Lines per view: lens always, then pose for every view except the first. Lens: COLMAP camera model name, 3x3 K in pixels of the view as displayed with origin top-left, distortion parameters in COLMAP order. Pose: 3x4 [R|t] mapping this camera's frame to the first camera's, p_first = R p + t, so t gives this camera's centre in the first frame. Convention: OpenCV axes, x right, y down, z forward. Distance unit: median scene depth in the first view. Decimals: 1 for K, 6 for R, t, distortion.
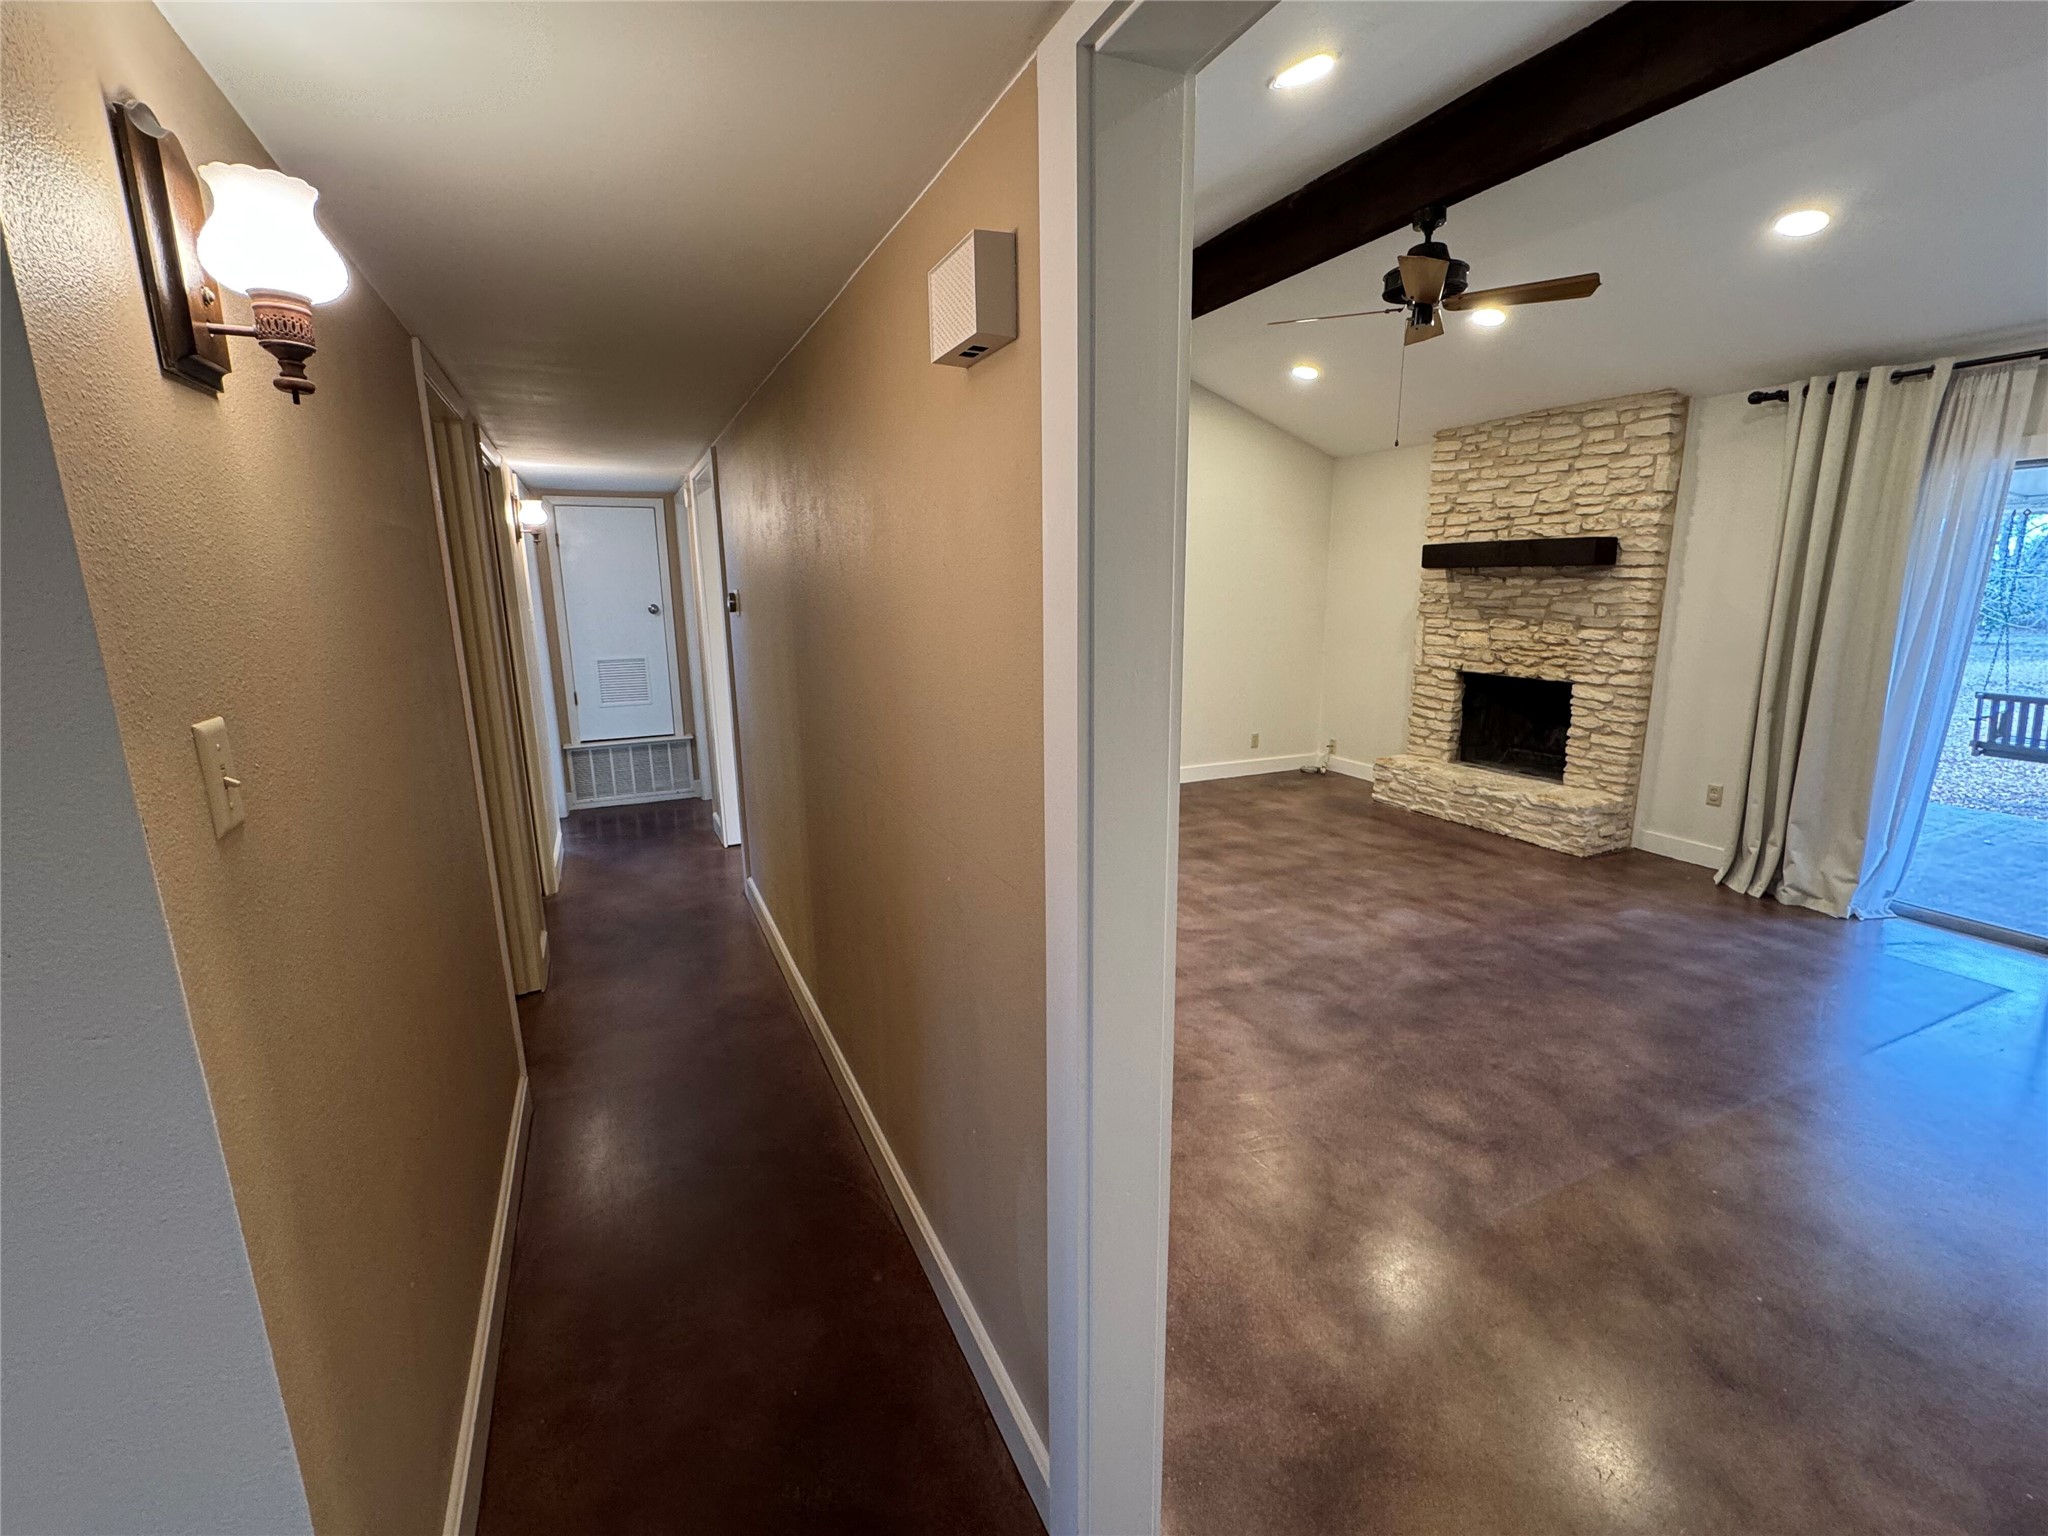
lens RADIAL K [[884.4, 0, 1018.1], [0, 884.4, 768.1], [0, 0, 1]] dist [-0.001384, -0.000425]
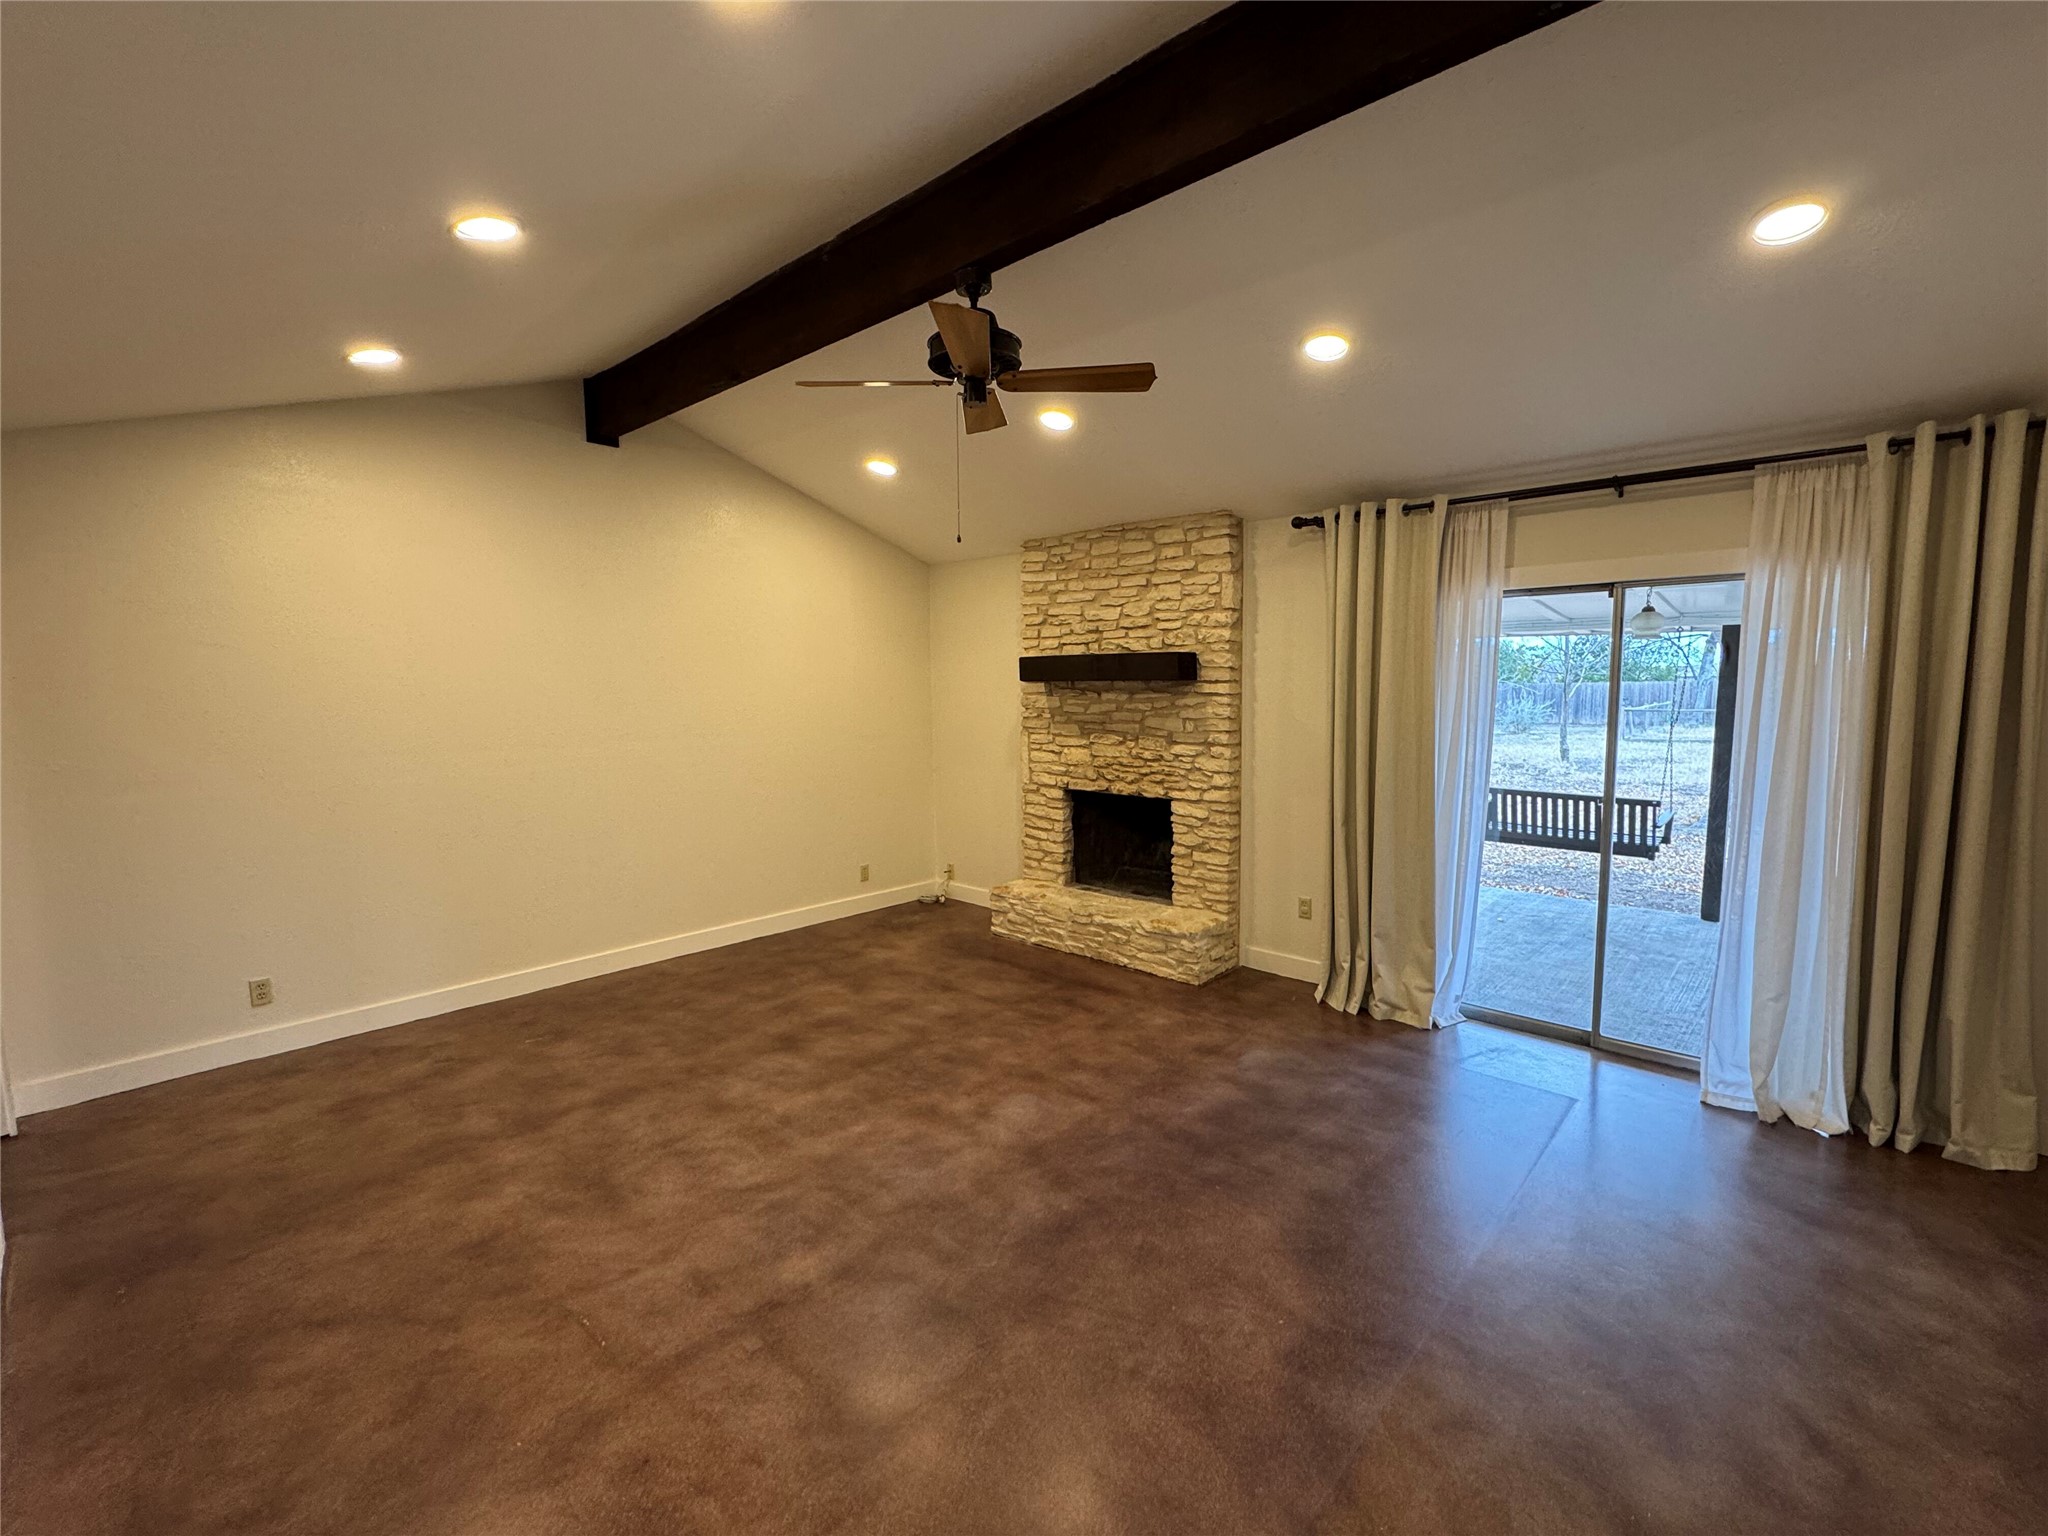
lens RADIAL K [[884.4, 0, 1018.3], [0, 884.4, 765.5], [0, 0, 1]] dist [-0.001384, -0.000425]
pose [[0.924460, -0.035266, 0.379645, 0.124680], [0.079457, 0.991671, -0.101364, -0.055960], [-0.372908, 0.123873, 0.919562, 0.196020]]
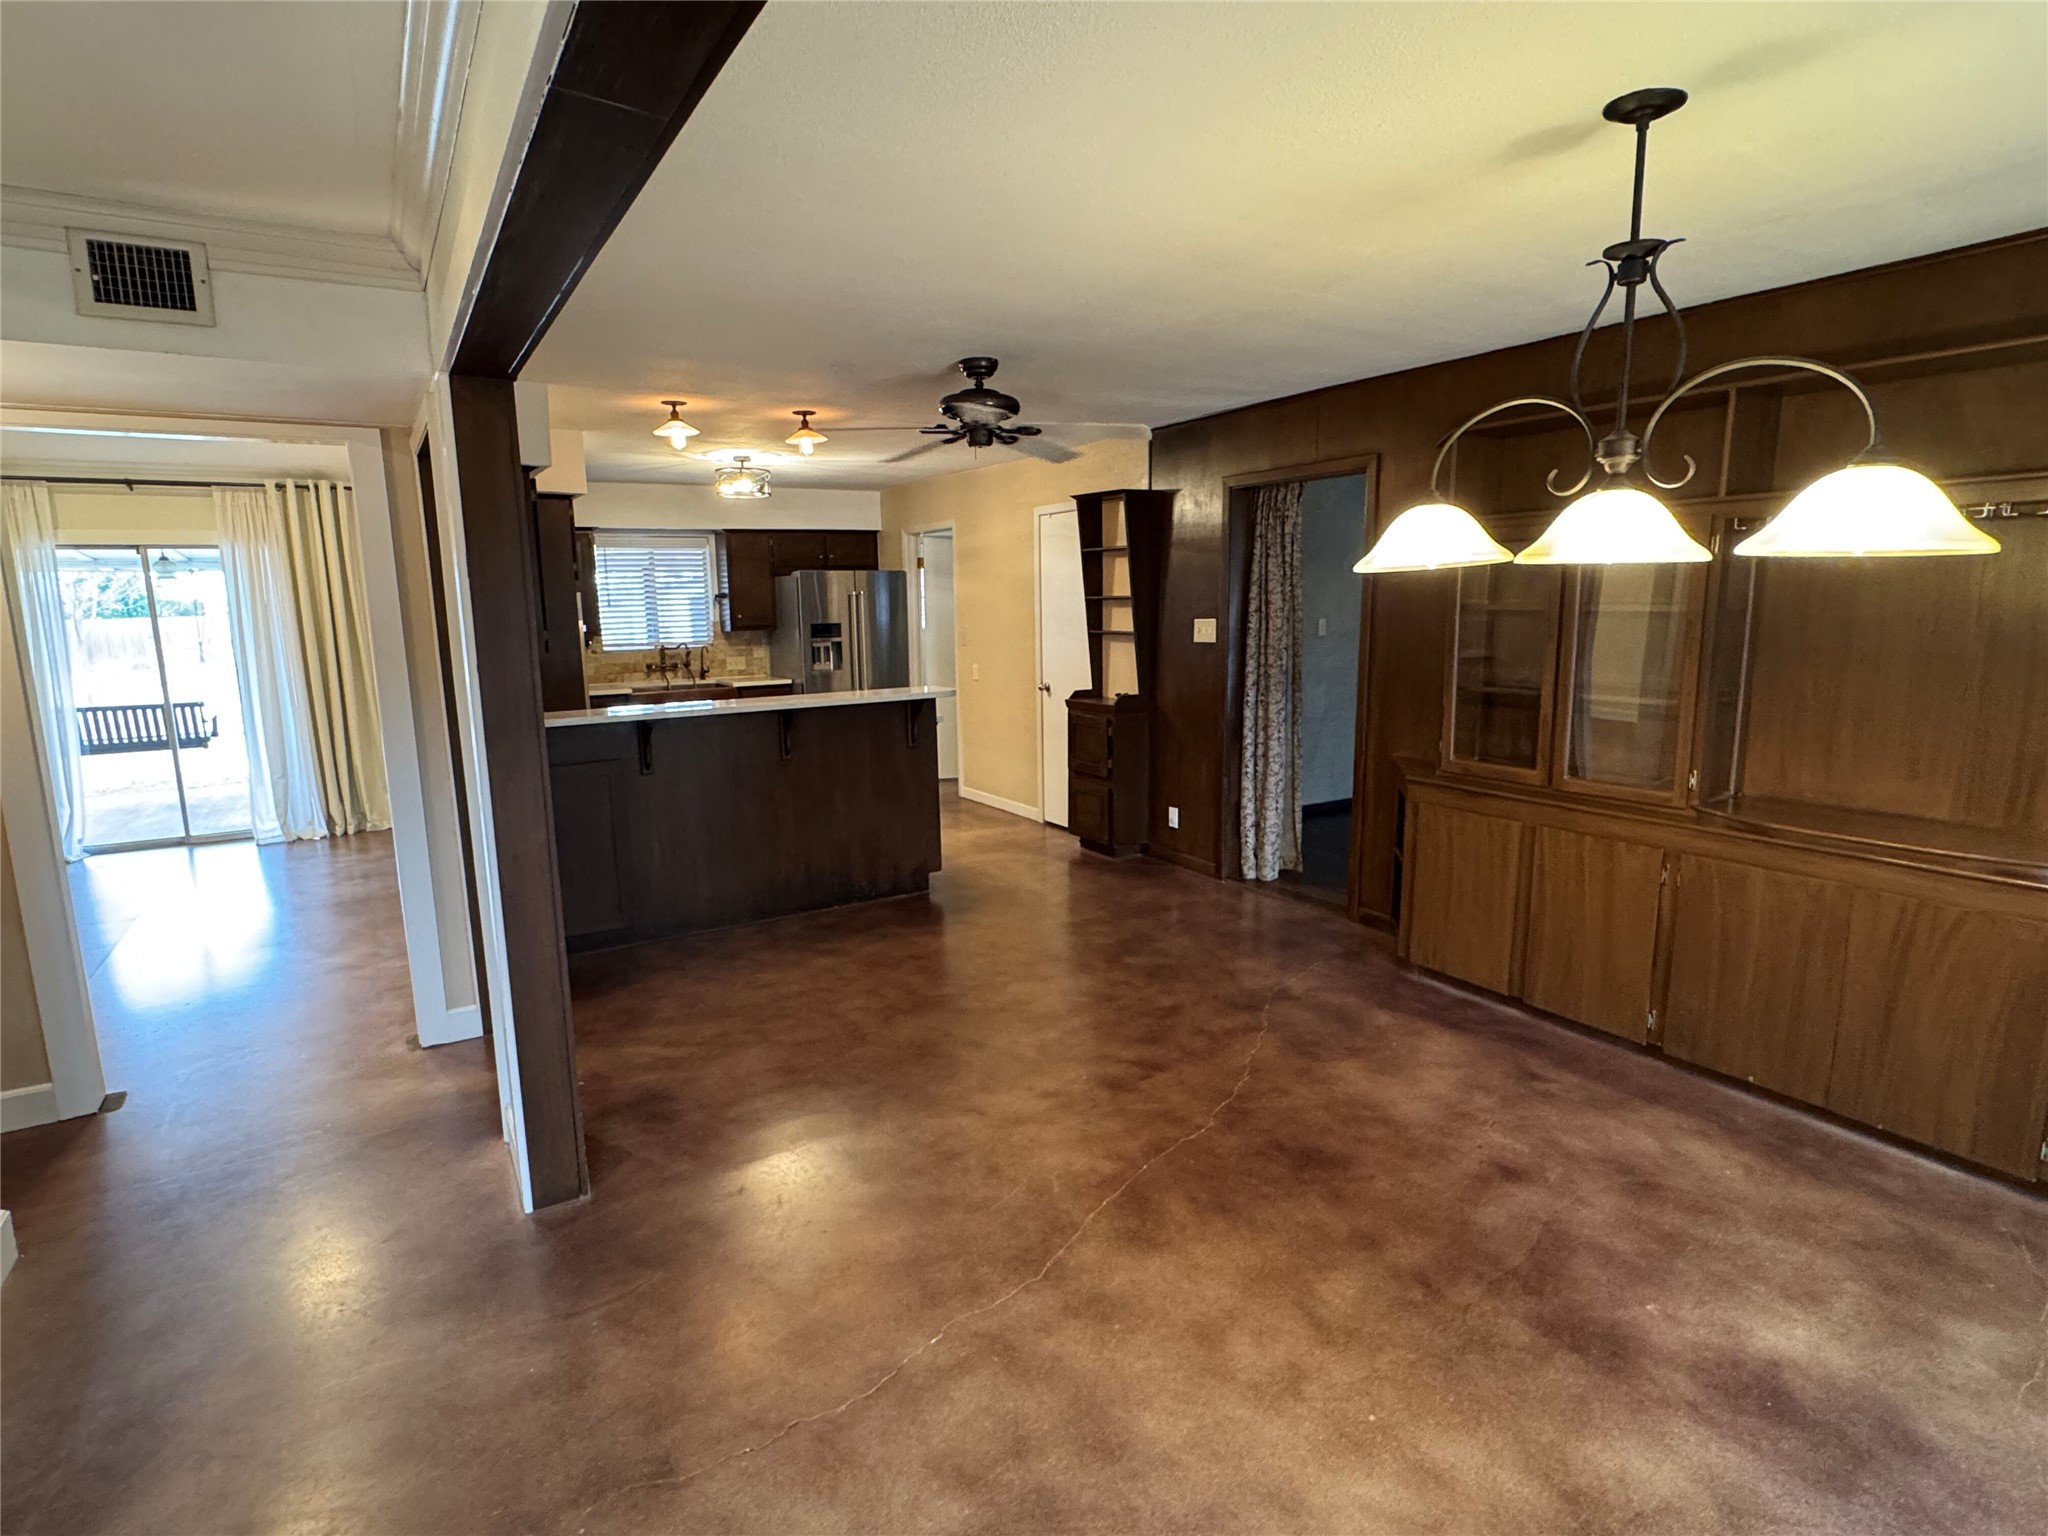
lens RADIAL K [[1052.5, 0, 1022.9], [0, 1052.5, 770.8], [0, 0, 1]] dist [-0.004919, 0.001058]
pose [[-0.111814, -0.155871, 0.981428, -0.733236], [0.224708, 0.958074, 0.177763, 0.068473], [-0.967990, 0.240411, -0.072101, -0.329378]]
